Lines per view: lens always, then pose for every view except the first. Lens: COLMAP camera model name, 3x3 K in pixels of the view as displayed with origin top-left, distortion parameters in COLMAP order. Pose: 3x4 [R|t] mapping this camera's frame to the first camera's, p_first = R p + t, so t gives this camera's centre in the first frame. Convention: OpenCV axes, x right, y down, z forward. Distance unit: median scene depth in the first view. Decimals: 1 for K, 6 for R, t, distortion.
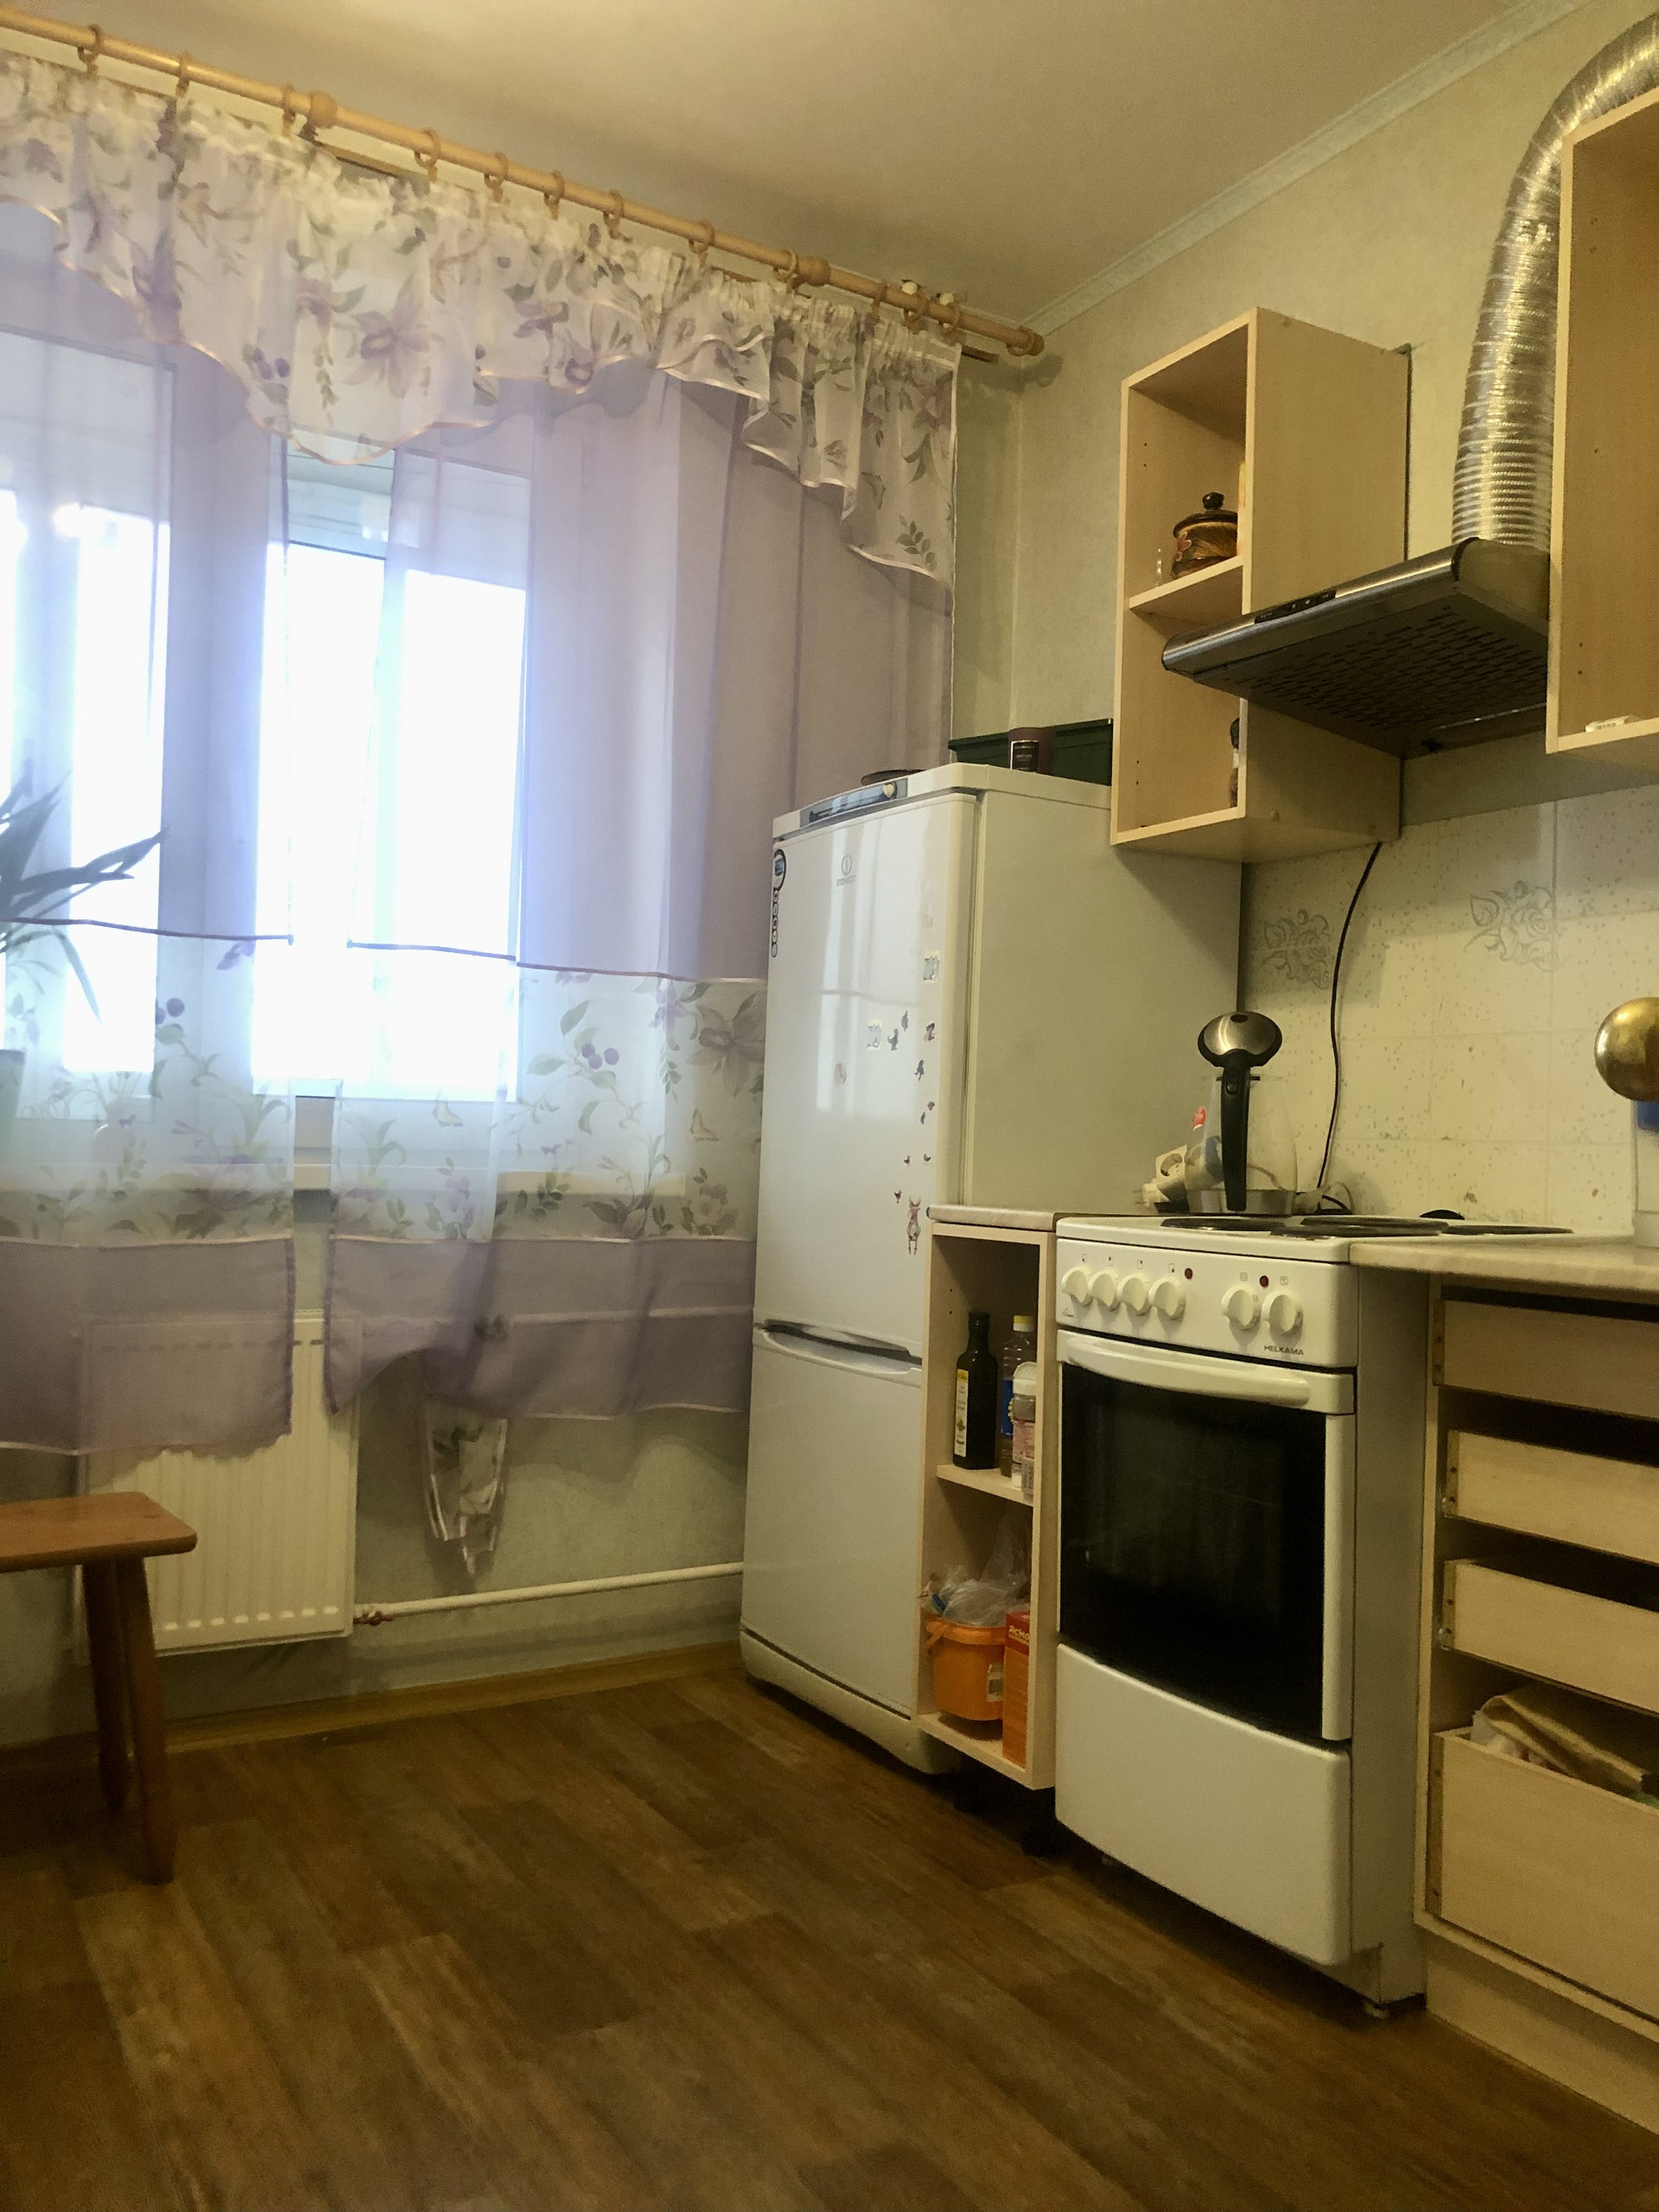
lens RADIAL K [[1793.5, 0, 823.1], [0, 1793.5, 1112.3], [0, 0, 1]] dist [0.026783, -0.030142]
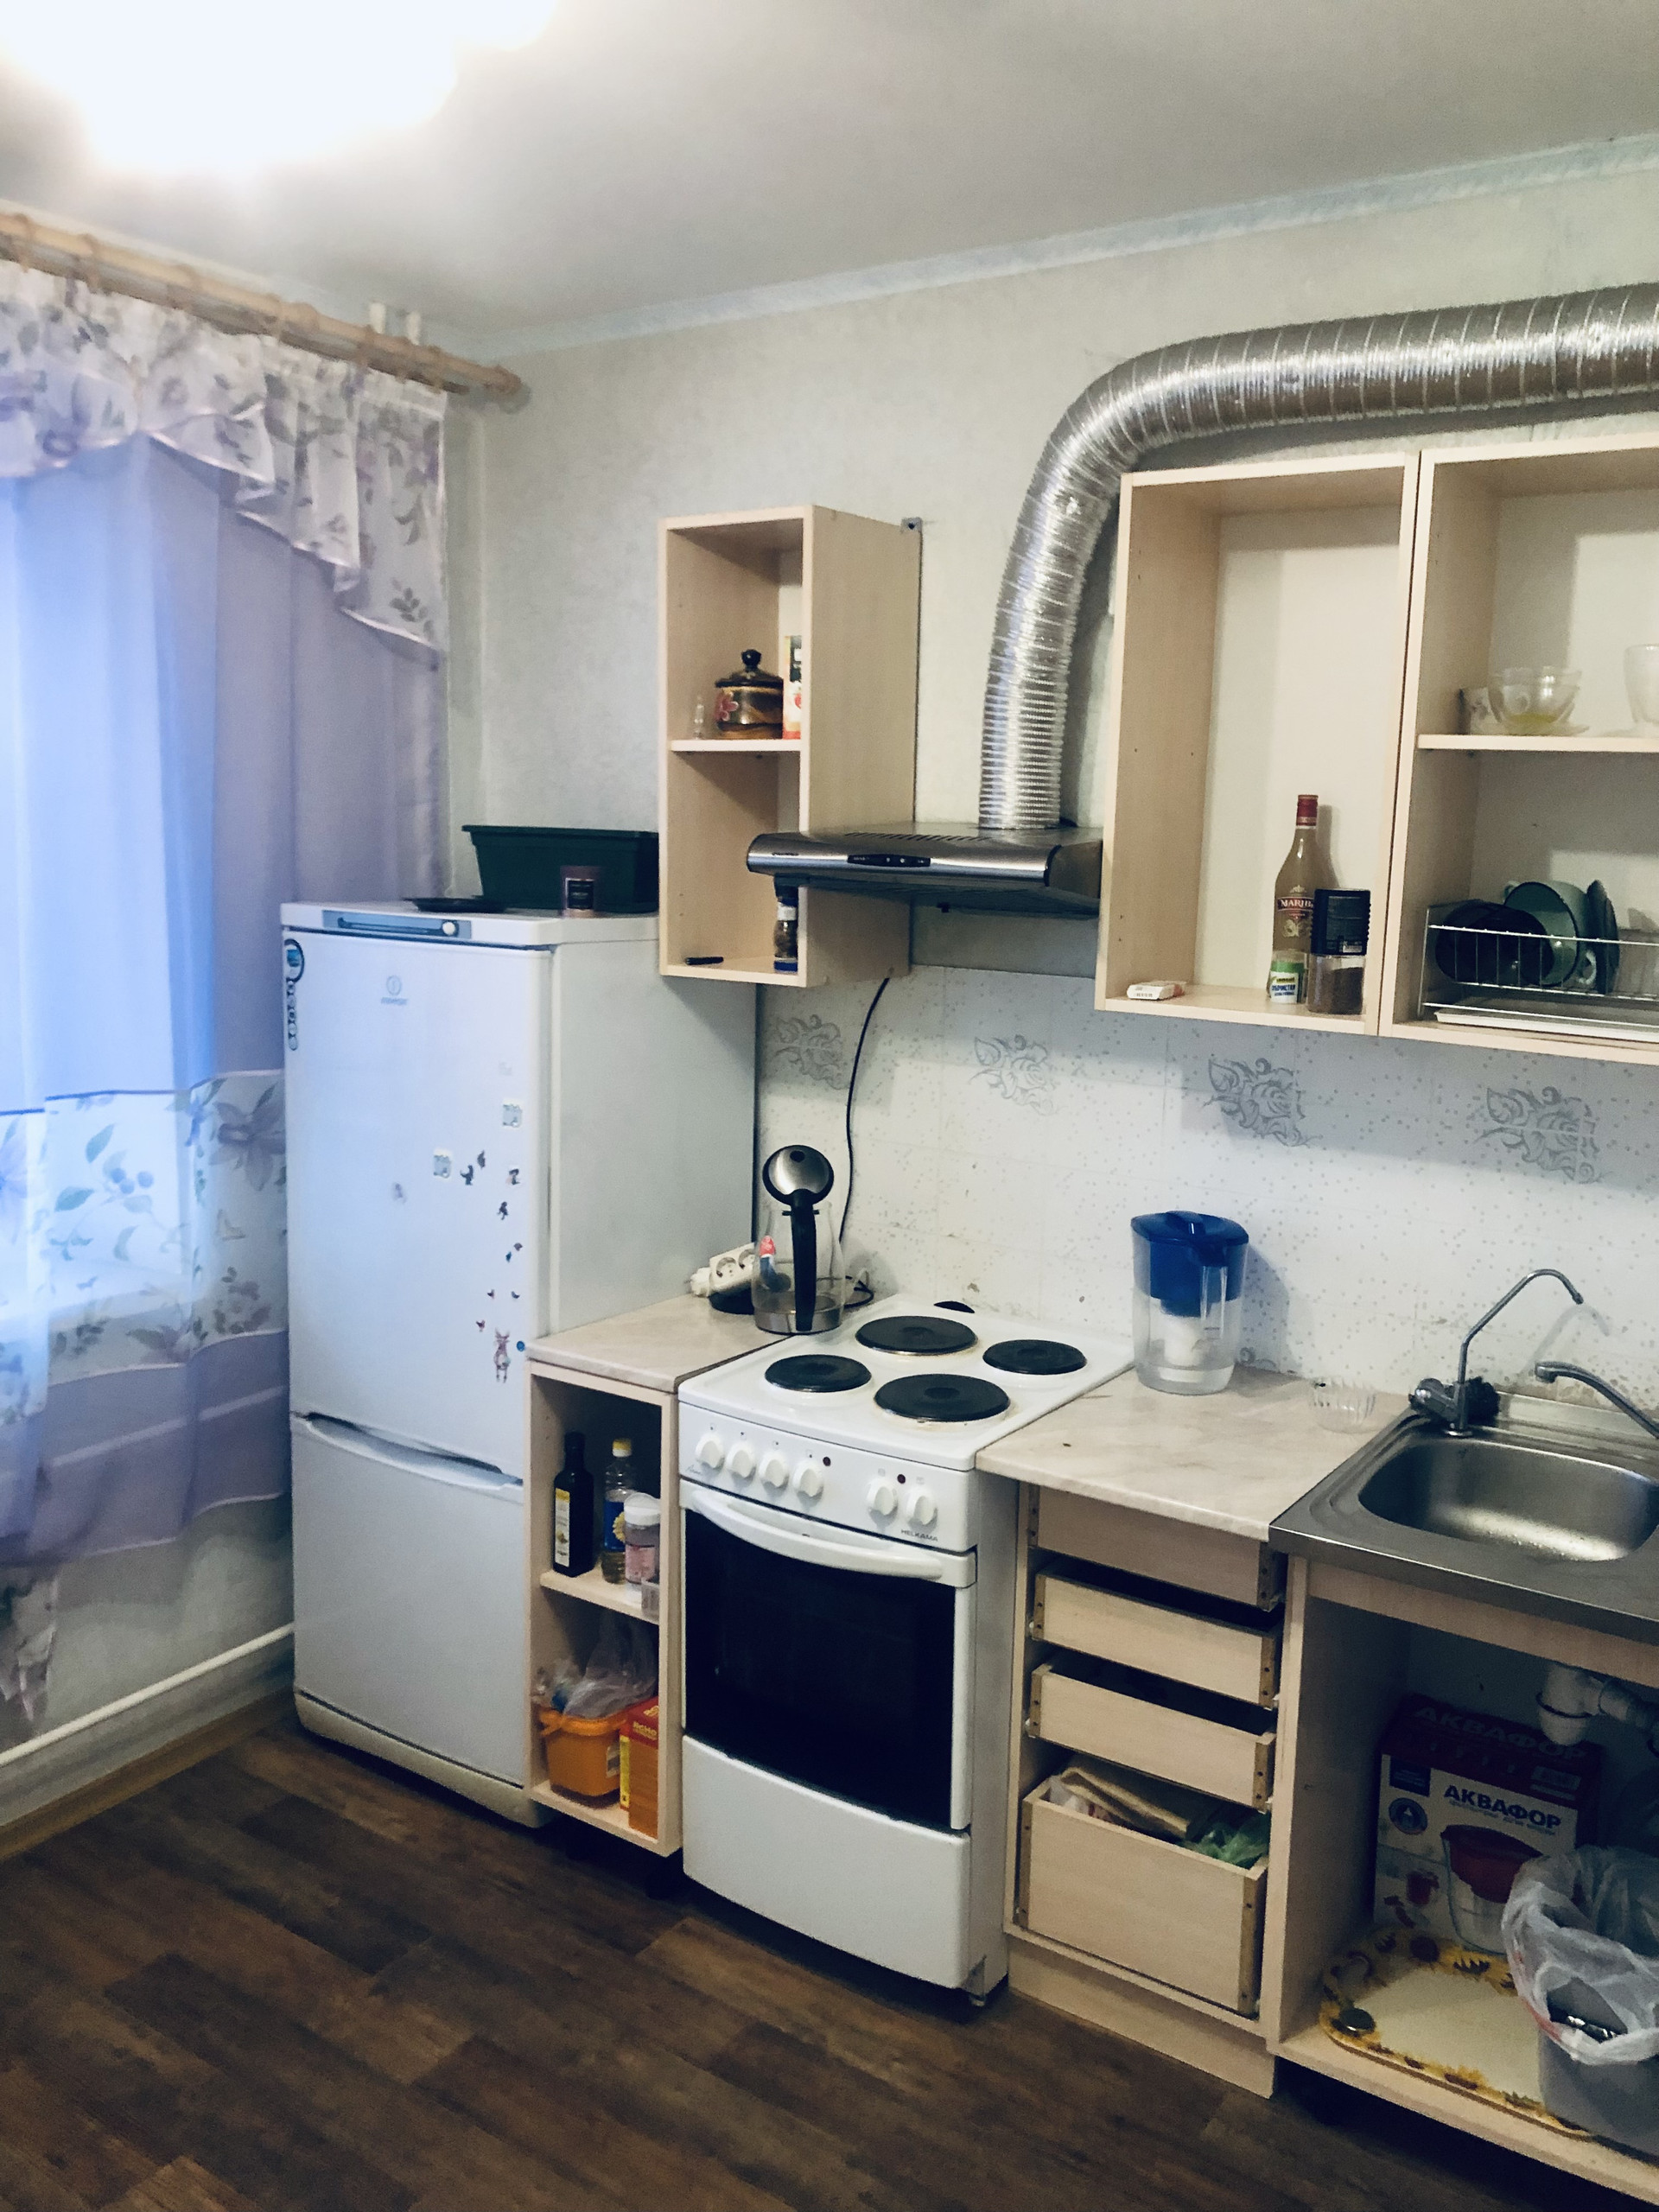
lens RADIAL K [[1793.5, 0, 832.5], [0, 1793.5, 1110.0], [0, 0, 1]] dist [0.026783, -0.030142]
pose [[0.902973, -0.079700, 0.422242, -0.221173], [0.002019, 0.983424, 0.181308, -0.286391], [-0.429693, -0.162864, 0.888166, -0.003805]]
